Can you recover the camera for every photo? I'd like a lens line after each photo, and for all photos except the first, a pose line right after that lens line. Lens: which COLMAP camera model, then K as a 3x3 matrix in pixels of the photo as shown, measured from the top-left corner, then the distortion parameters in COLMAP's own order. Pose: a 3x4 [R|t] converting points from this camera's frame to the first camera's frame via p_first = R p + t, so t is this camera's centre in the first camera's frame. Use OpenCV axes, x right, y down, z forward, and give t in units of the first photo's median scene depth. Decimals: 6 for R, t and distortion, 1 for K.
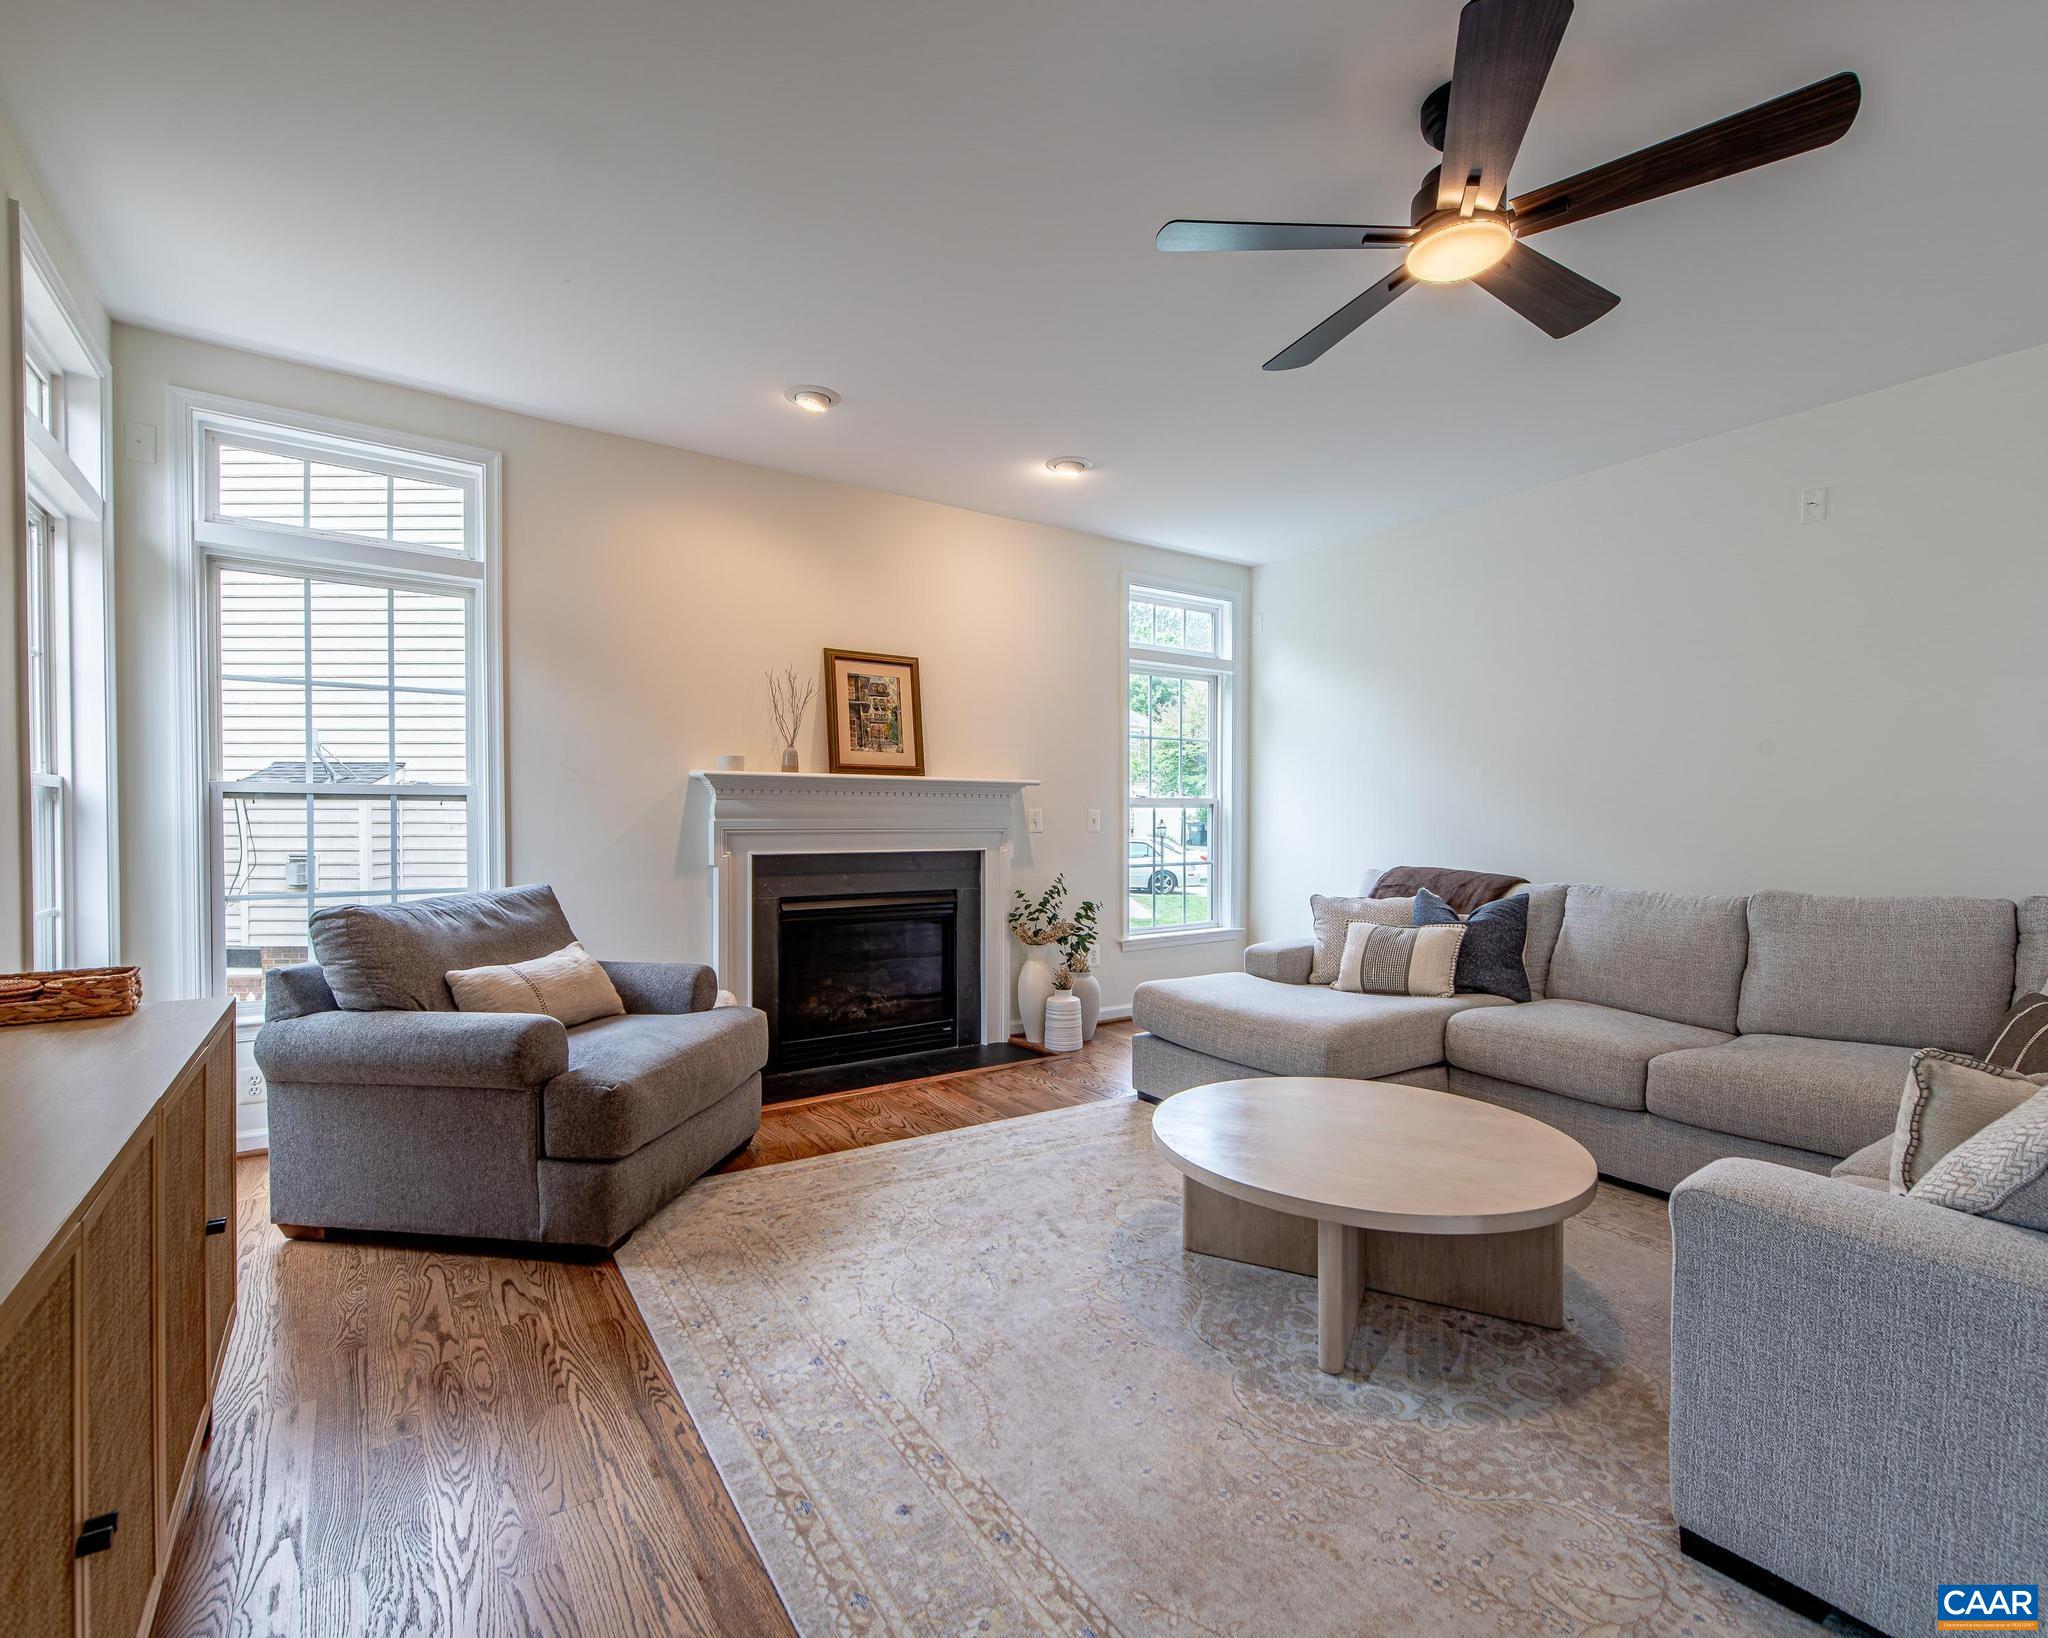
lens RADIAL K [[956.6, 0, 1013.6], [0, 956.6, 833.8], [0, 0, 1]] dist [0.015486, -0.007010]
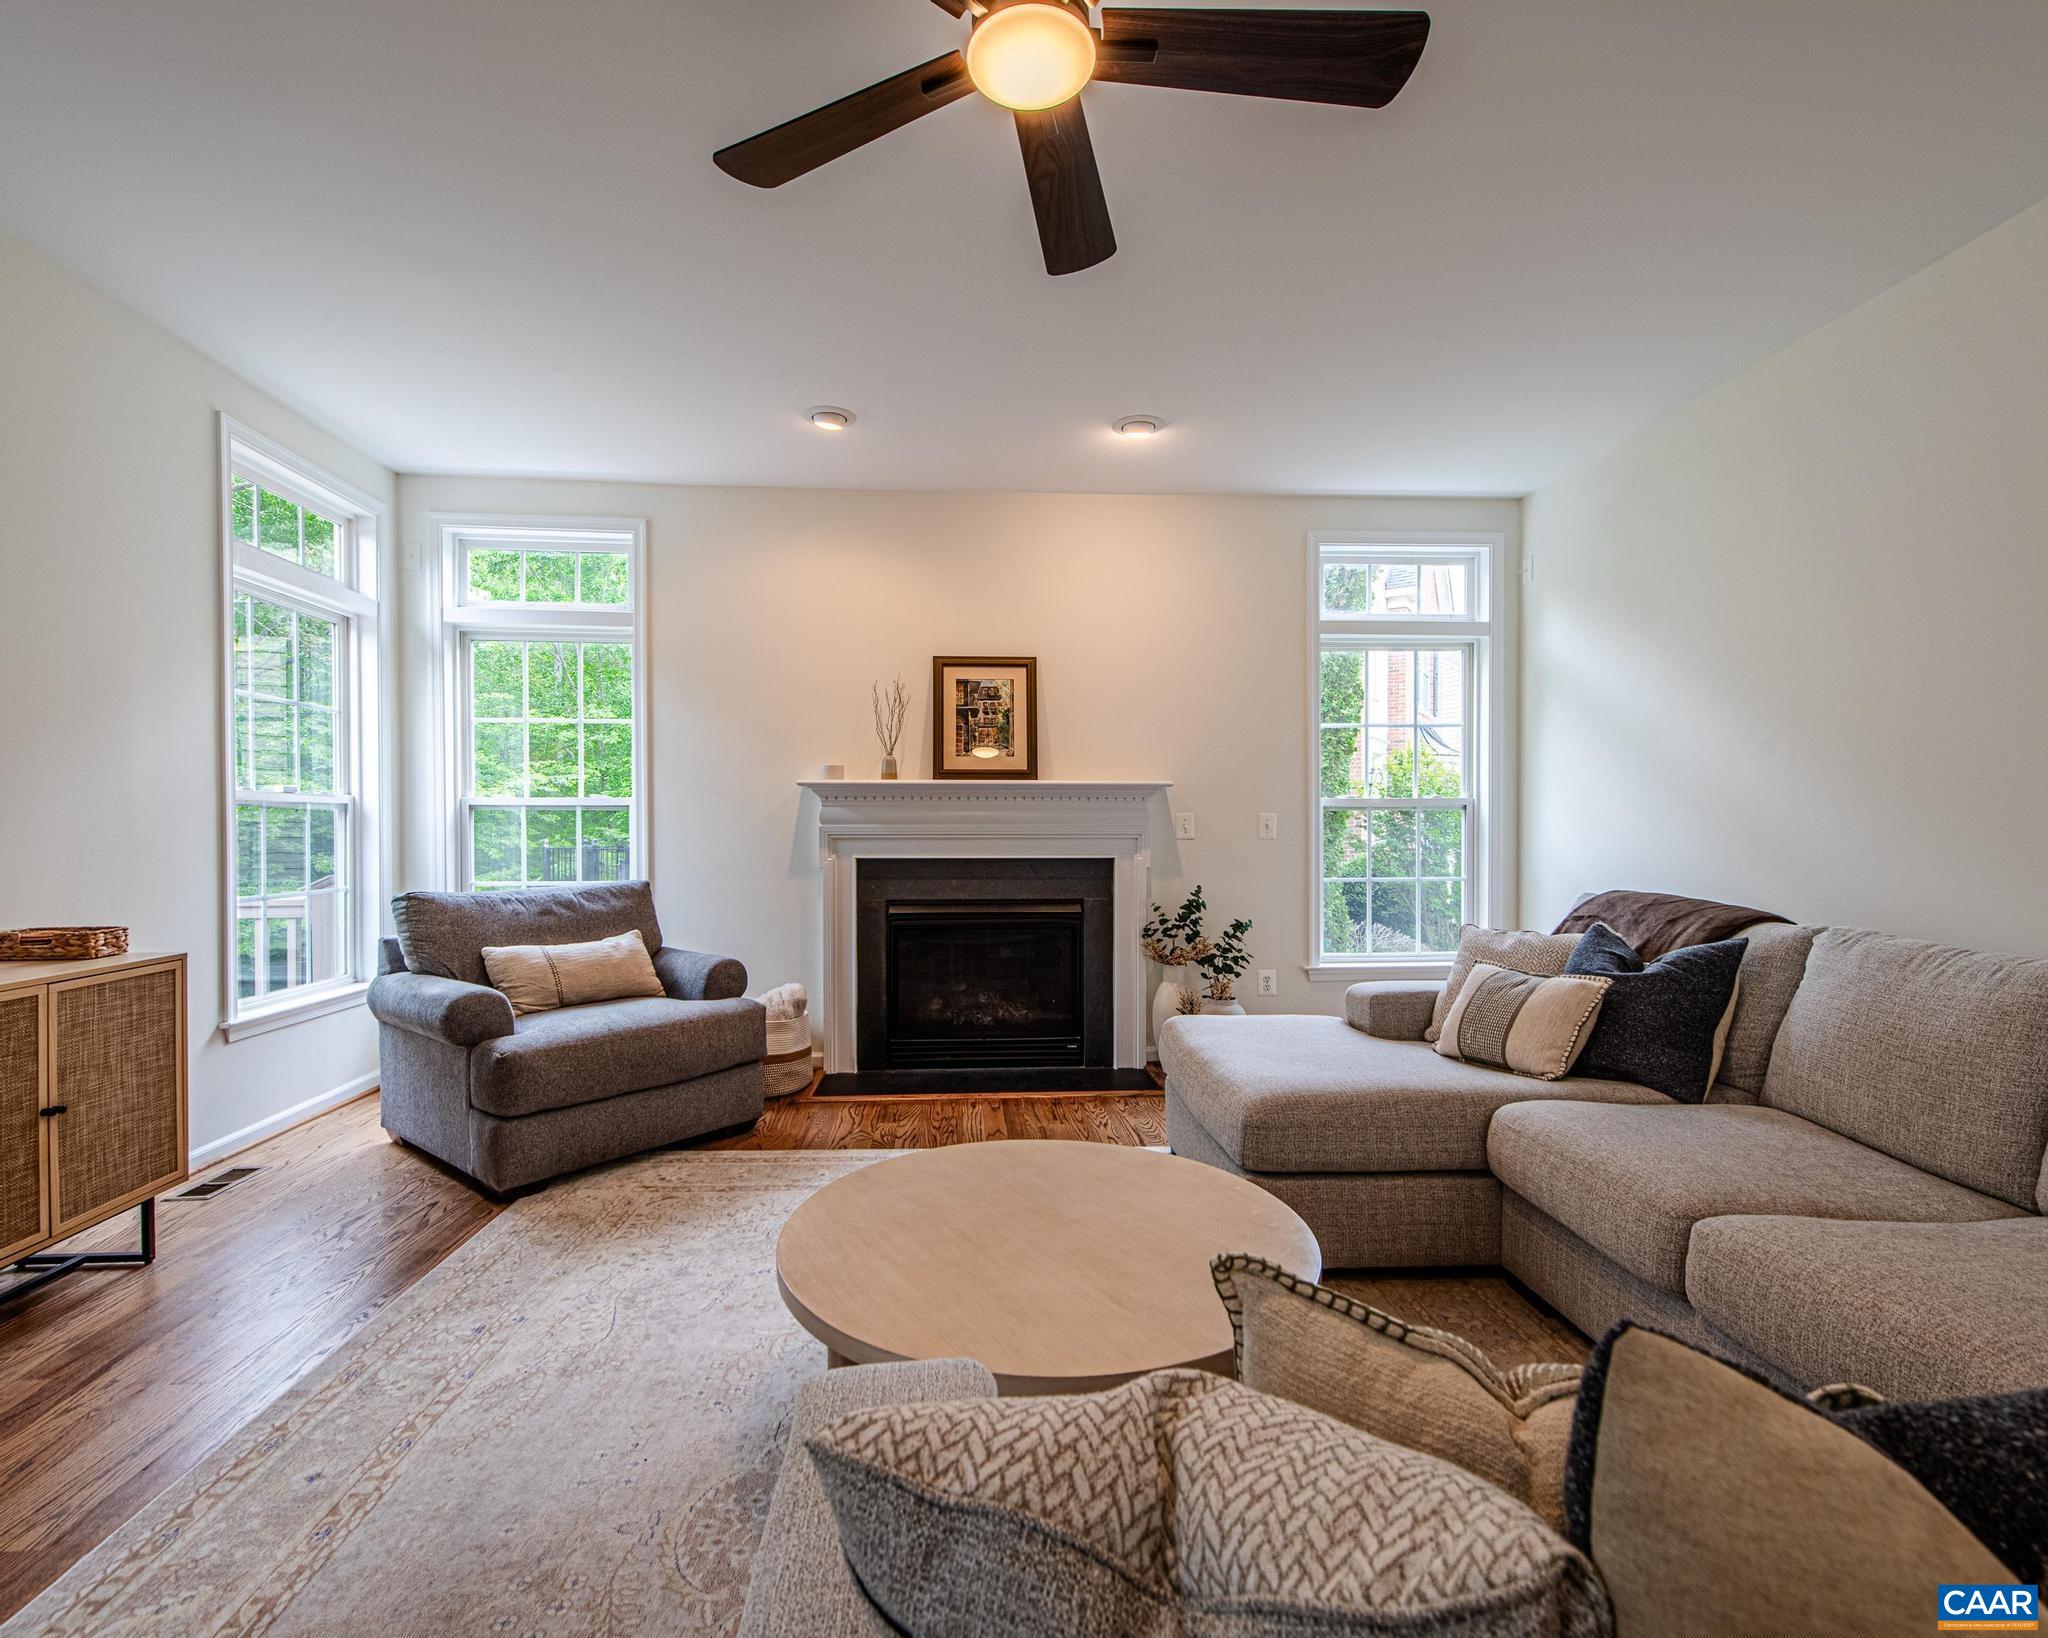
lens RADIAL K [[956.6, 0, 1013.6], [0, 956.6, 833.8], [0, 0, 1]] dist [0.015486, -0.007010]
pose [[0.862929, 0.003336, -0.505314, 0.397473], [-0.006326, 0.999971, -0.004201, -0.001919], [0.505285, 0.006821, 0.862925, 0.172146]]
